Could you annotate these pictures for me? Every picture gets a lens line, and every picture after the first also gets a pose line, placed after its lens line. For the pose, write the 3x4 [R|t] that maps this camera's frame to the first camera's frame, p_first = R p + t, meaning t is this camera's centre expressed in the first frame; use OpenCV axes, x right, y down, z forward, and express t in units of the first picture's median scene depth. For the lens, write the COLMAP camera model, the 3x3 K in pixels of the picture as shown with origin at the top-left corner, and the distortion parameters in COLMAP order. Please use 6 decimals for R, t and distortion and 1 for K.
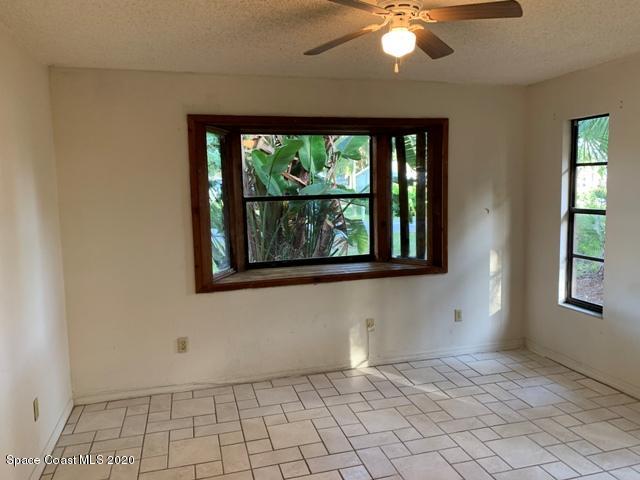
lens RADIAL K [[489.6, 0, 324.9], [0, 489.6, 236.7], [0, 0, 1]] dist [0.022242, -0.010209]
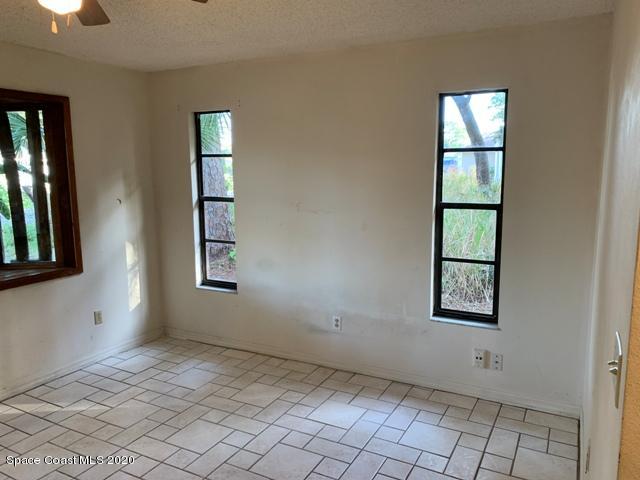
lens RADIAL K [[489.6, 0, 320.7], [0, 489.6, 241.8], [0, 0, 1]] dist [0.022242, -0.010209]
pose [[0.701586, -0.093201, 0.706463, -0.076708], [0.068862, 0.995637, 0.062965, -0.009066], [-0.709249, 0.004473, 0.704944, 0.067208]]
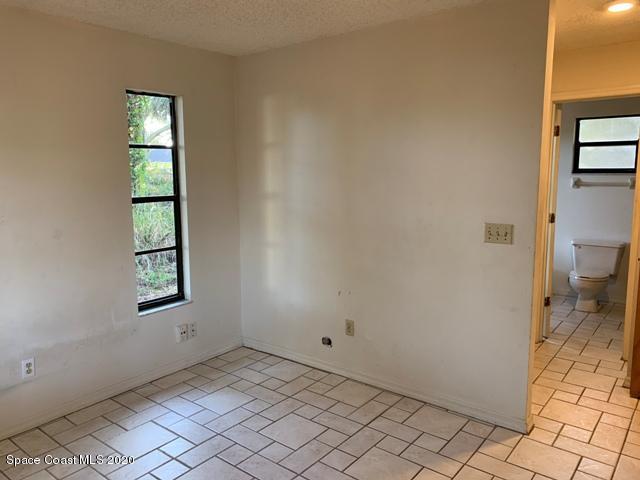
lens RADIAL K [[489.6, 0, 320.6], [0, 489.6, 241.2], [0, 0, 1]] dist [0.022242, -0.010209]
pose [[-0.566743, -0.106137, 0.817030, -0.201236], [0.105899, 0.974057, 0.199994, -0.065910], [-0.817061, 0.199868, -0.540800, 0.669137]]
